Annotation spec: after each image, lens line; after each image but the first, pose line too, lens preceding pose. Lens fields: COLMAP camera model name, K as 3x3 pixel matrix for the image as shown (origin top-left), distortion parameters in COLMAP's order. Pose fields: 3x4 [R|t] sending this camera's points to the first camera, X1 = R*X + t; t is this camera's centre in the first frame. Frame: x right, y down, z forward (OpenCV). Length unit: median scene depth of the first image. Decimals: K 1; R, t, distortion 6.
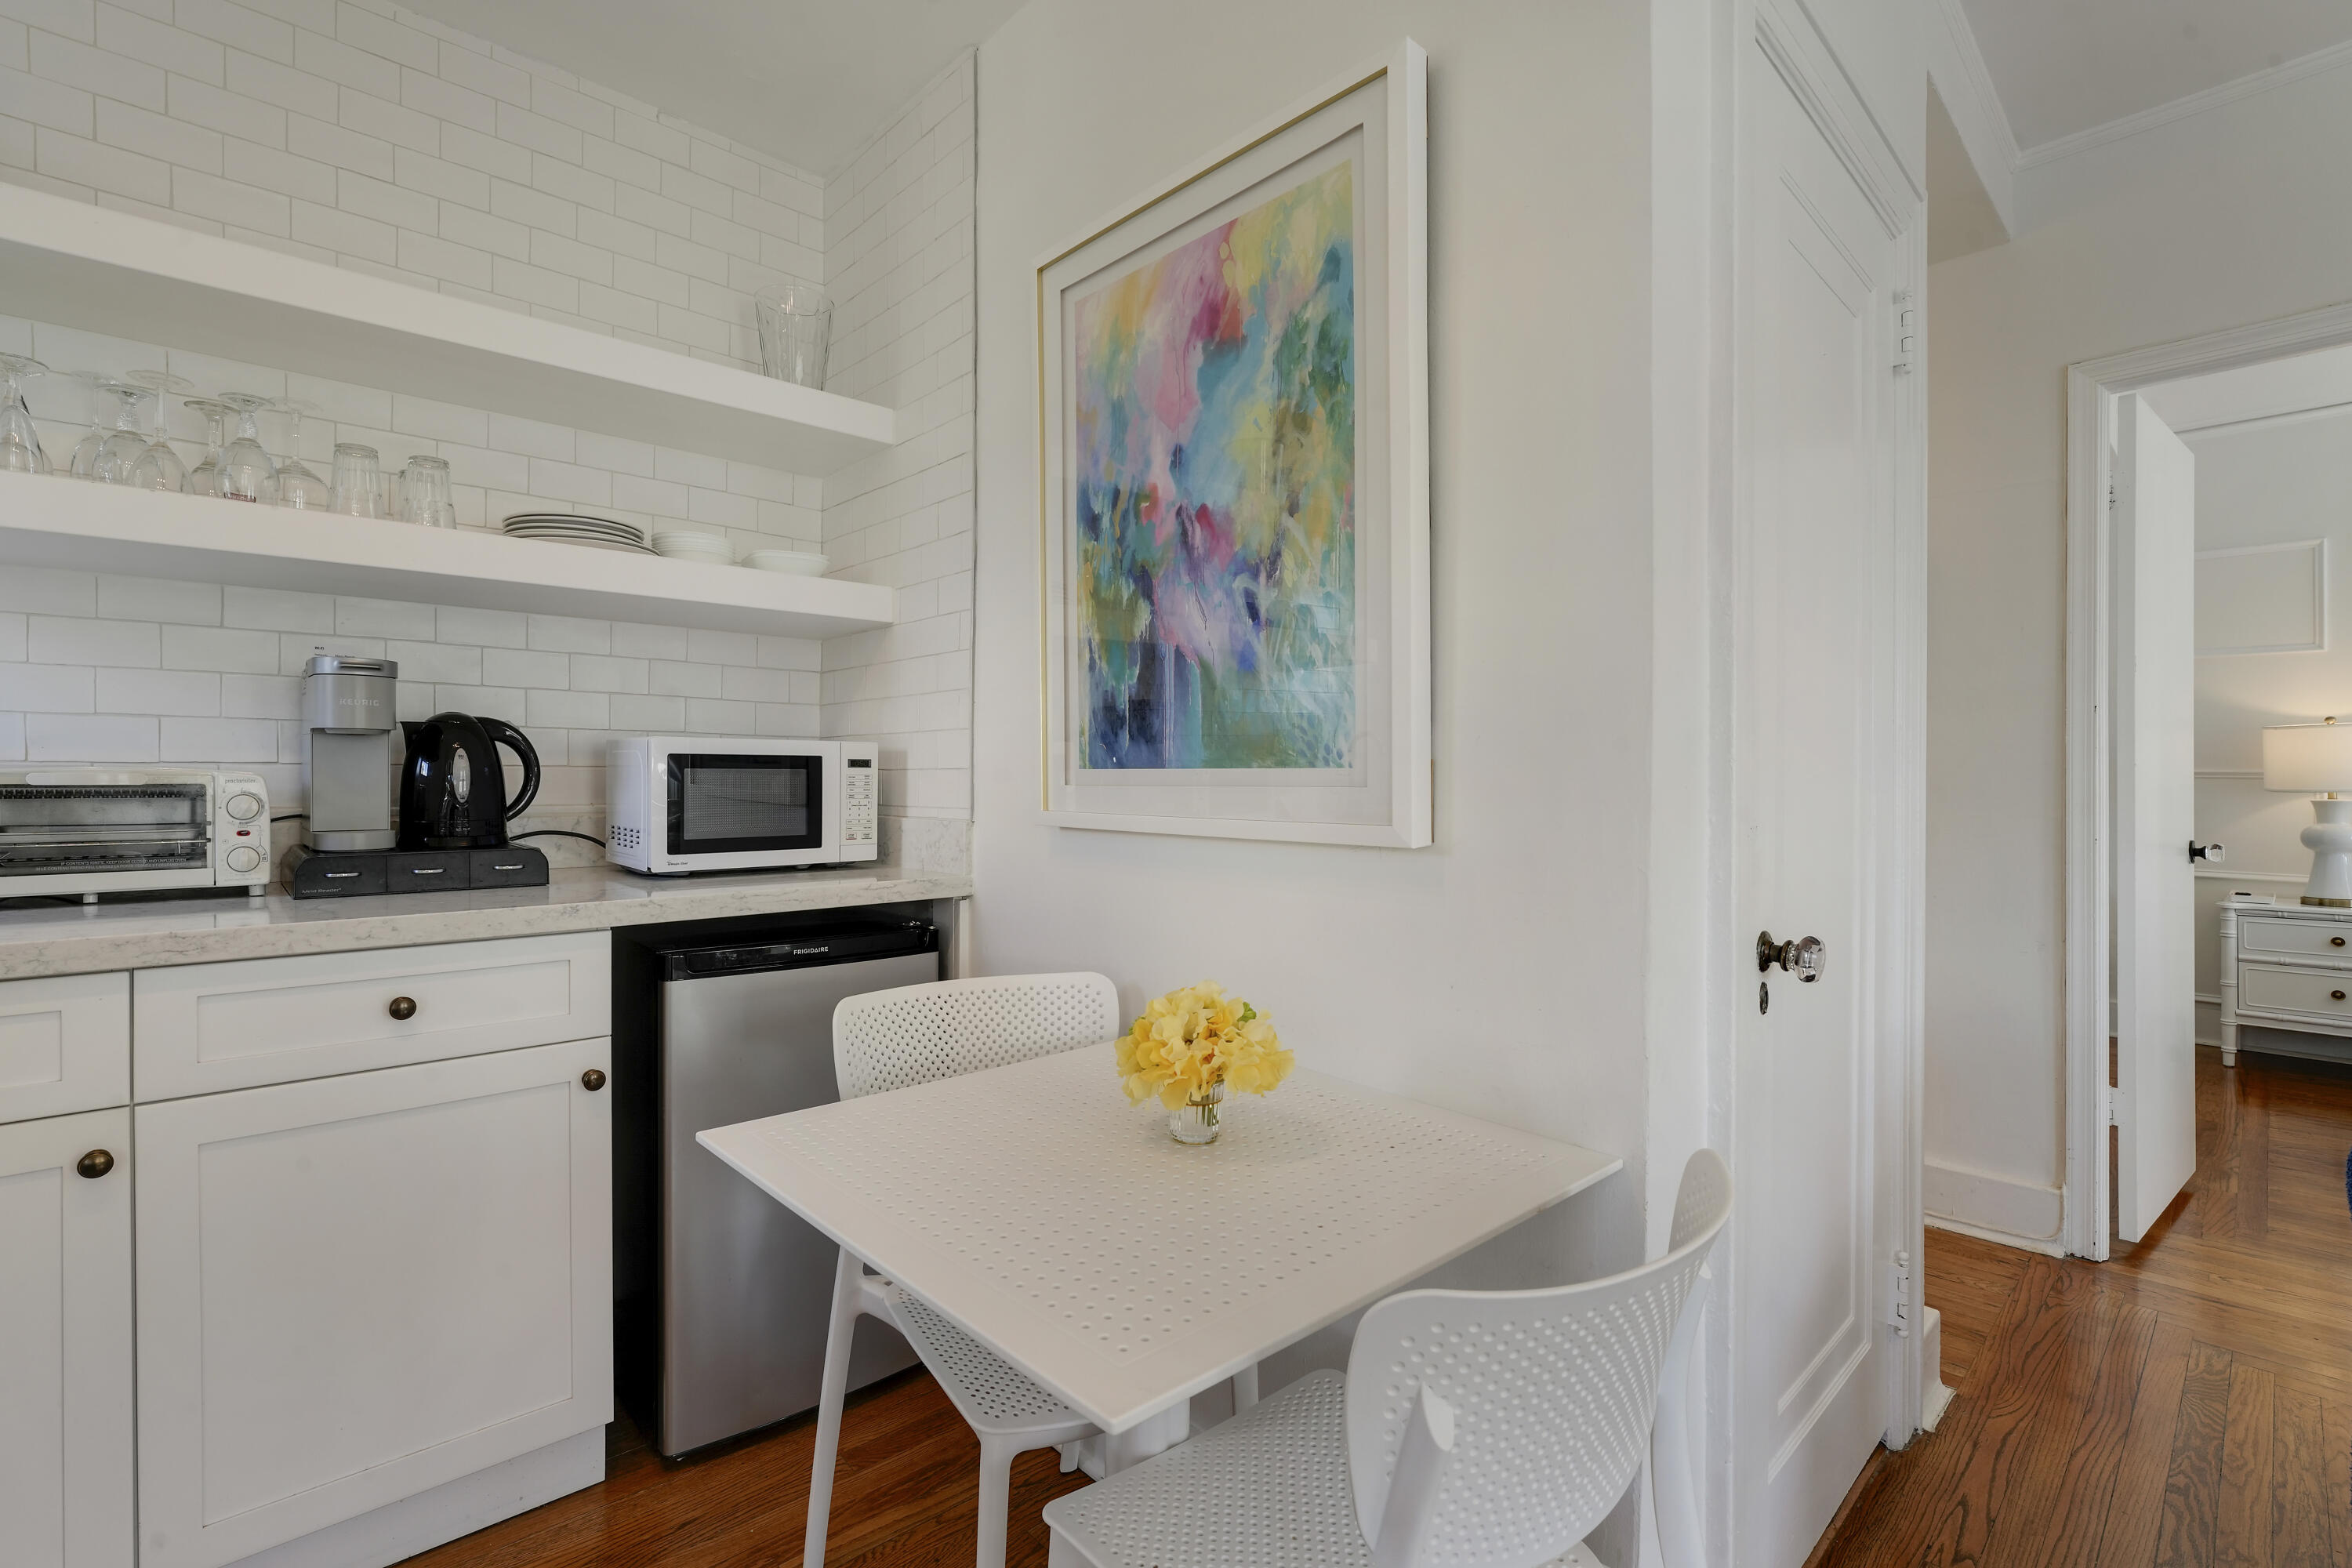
lens RADIAL K [[1057.0, 0, 1161.3], [0, 1057.0, 781.2], [0, 0, 1]] dist [-0.019984, -0.000145]
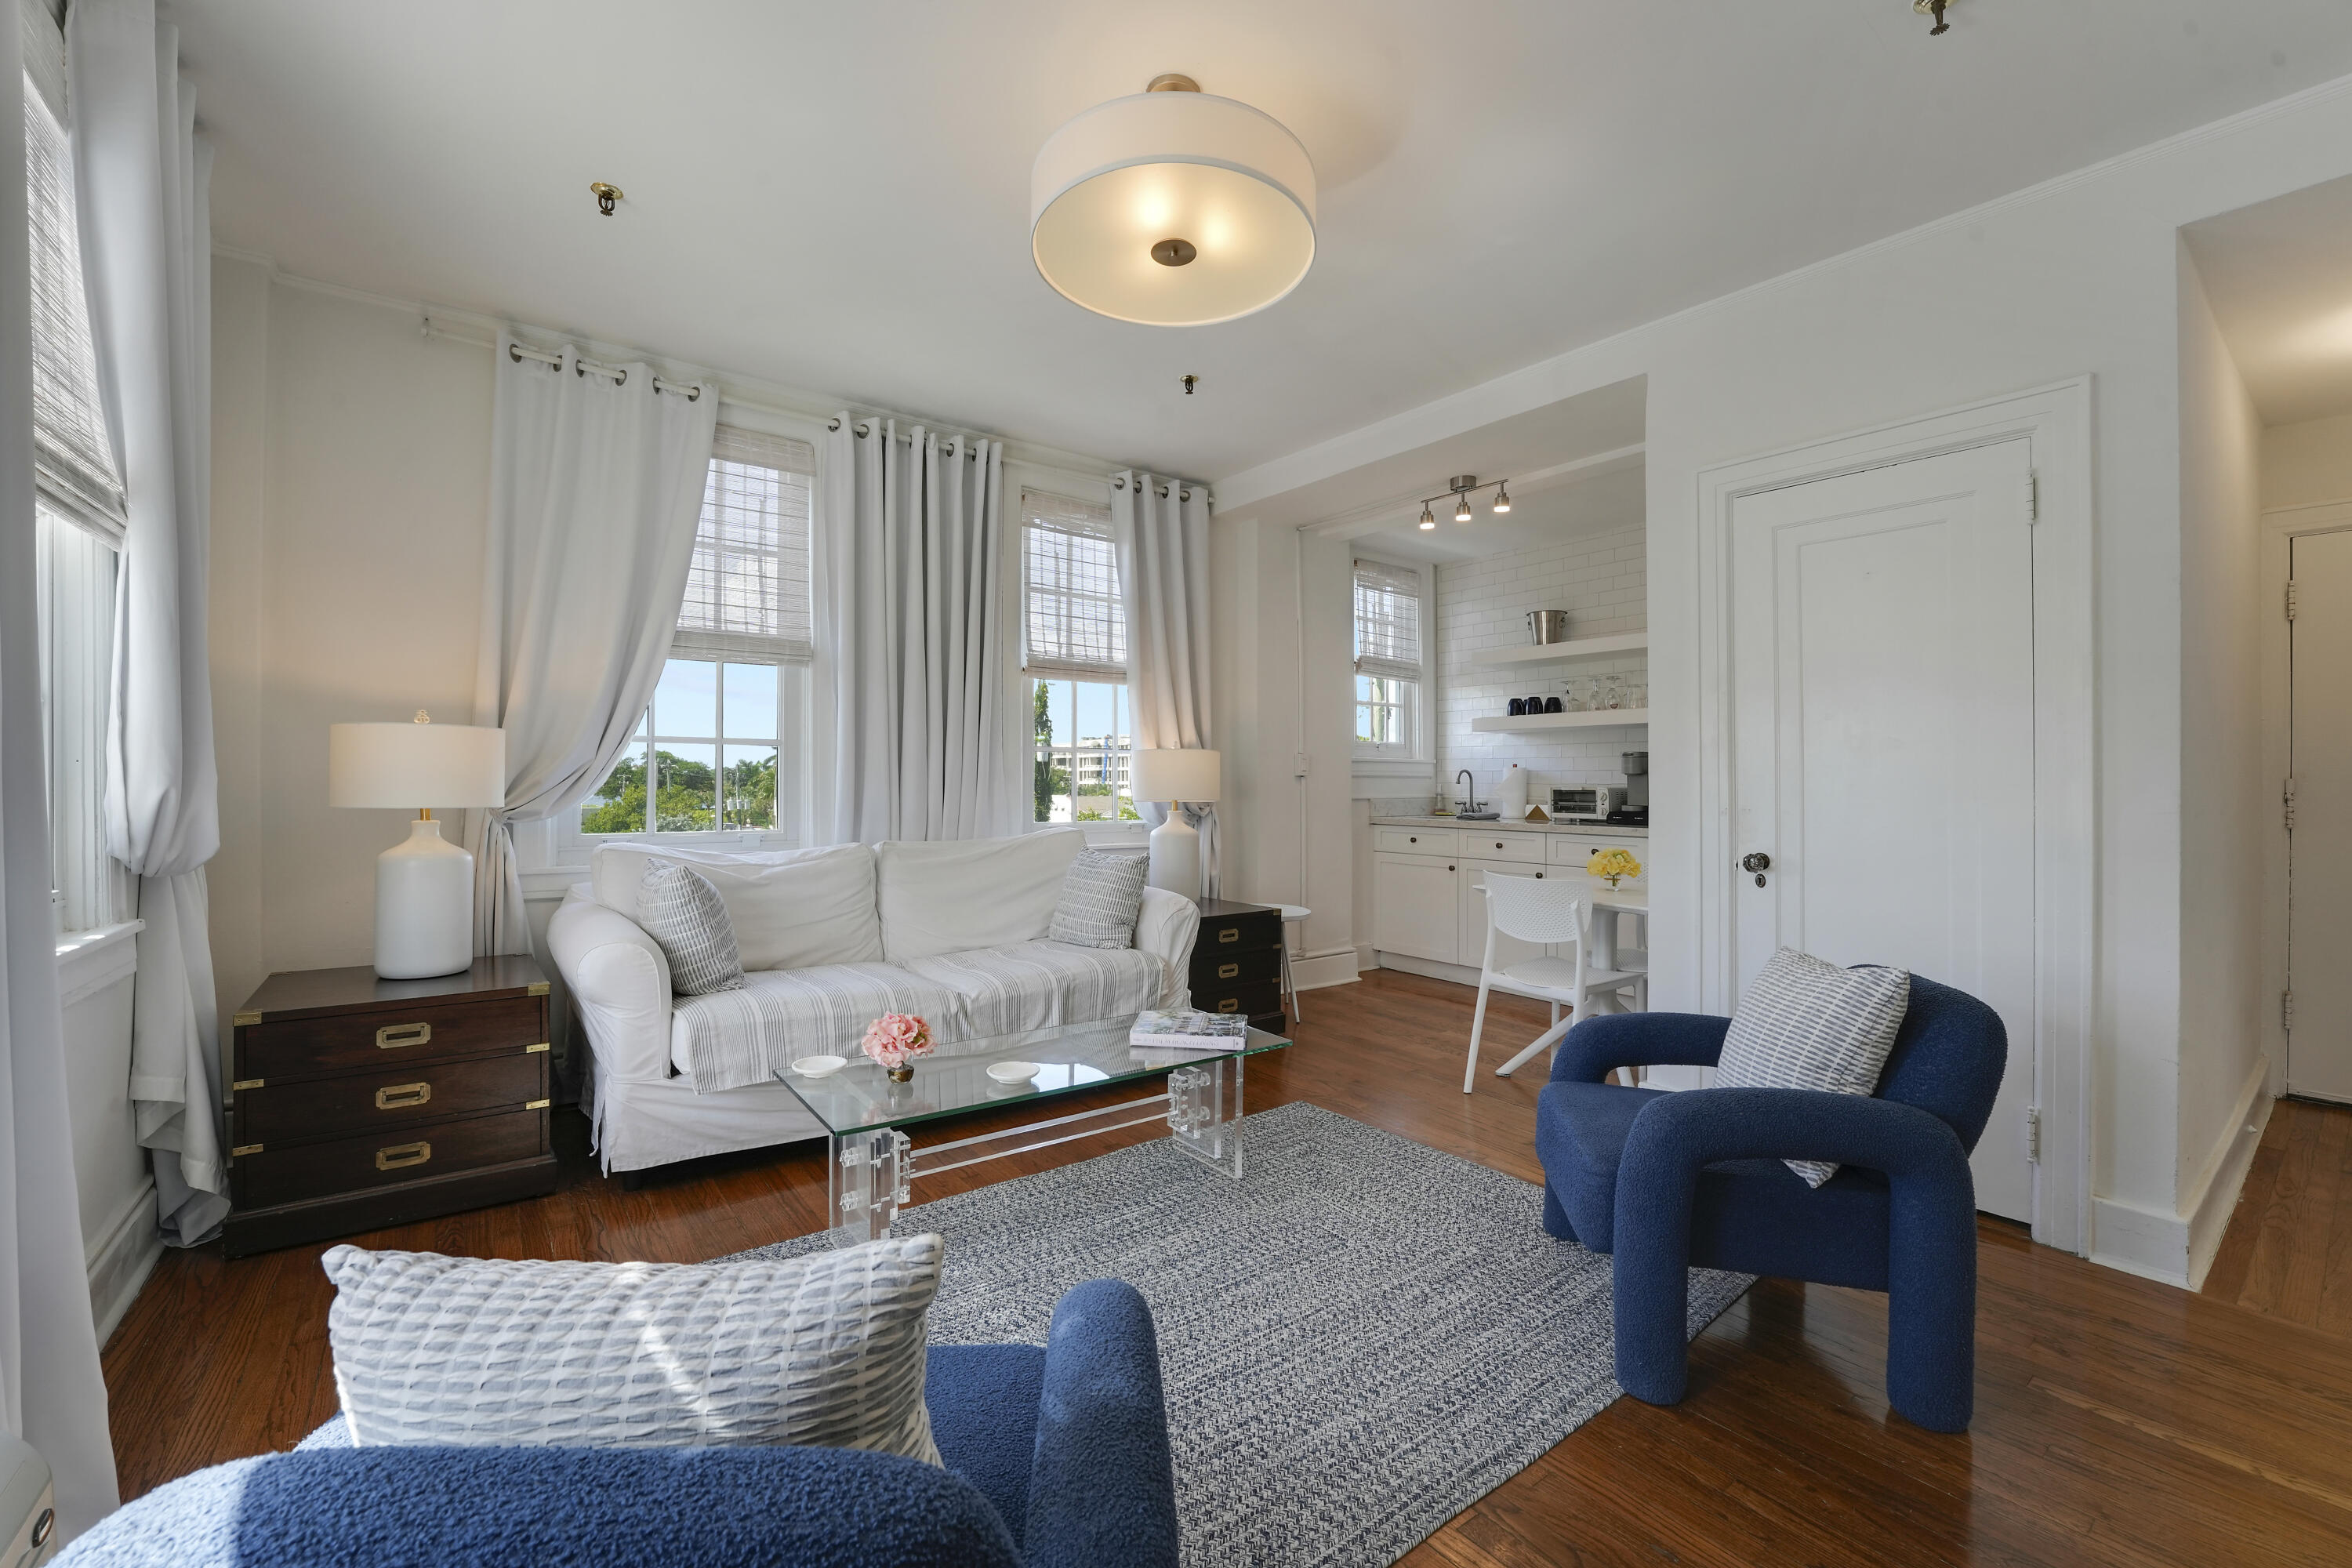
lens RADIAL K [[957.0, 0, 1152.5], [0, 957.0, 800.9], [0, 0, 1]] dist [-0.025936, -0.000097]
pose [[-0.112679, 0.014822, -0.993521, 2.323022], [-0.012301, 0.999791, 0.016311, 0.004240], [0.993555, 0.014060, -0.112474, -0.137663]]
